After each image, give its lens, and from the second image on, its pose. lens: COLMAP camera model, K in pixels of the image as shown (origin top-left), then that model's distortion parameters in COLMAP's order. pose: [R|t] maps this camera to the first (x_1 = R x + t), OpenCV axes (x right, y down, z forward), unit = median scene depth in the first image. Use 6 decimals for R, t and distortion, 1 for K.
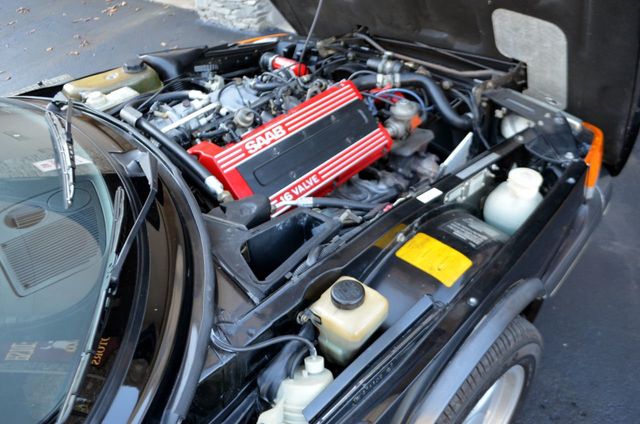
lens RADIAL K [[545.5, 0, 320.7], [0, 545.5, 212.4], [0, 0, 1]] dist [-0.010921, -0.004824]
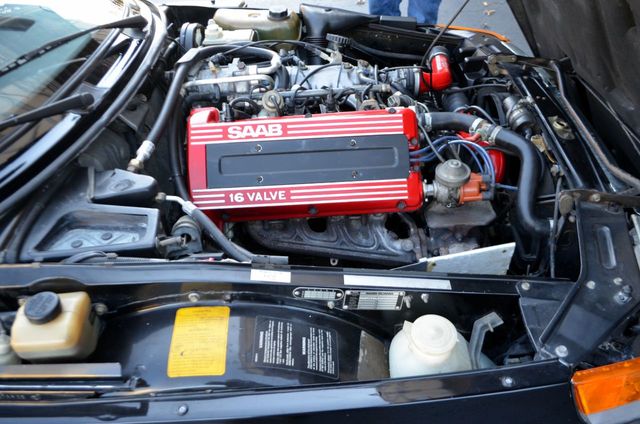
lens RADIAL K [[545.5, 0, 320.1], [0, 545.5, 211.4], [0, 0, 1]] dist [-0.010921, -0.004824]
pose [[0.713890, 0.485463, -0.504665, 0.491445], [-0.436877, 0.871996, 0.220820, -0.259871], [0.547265, 0.062835, 0.834597, 0.295640]]
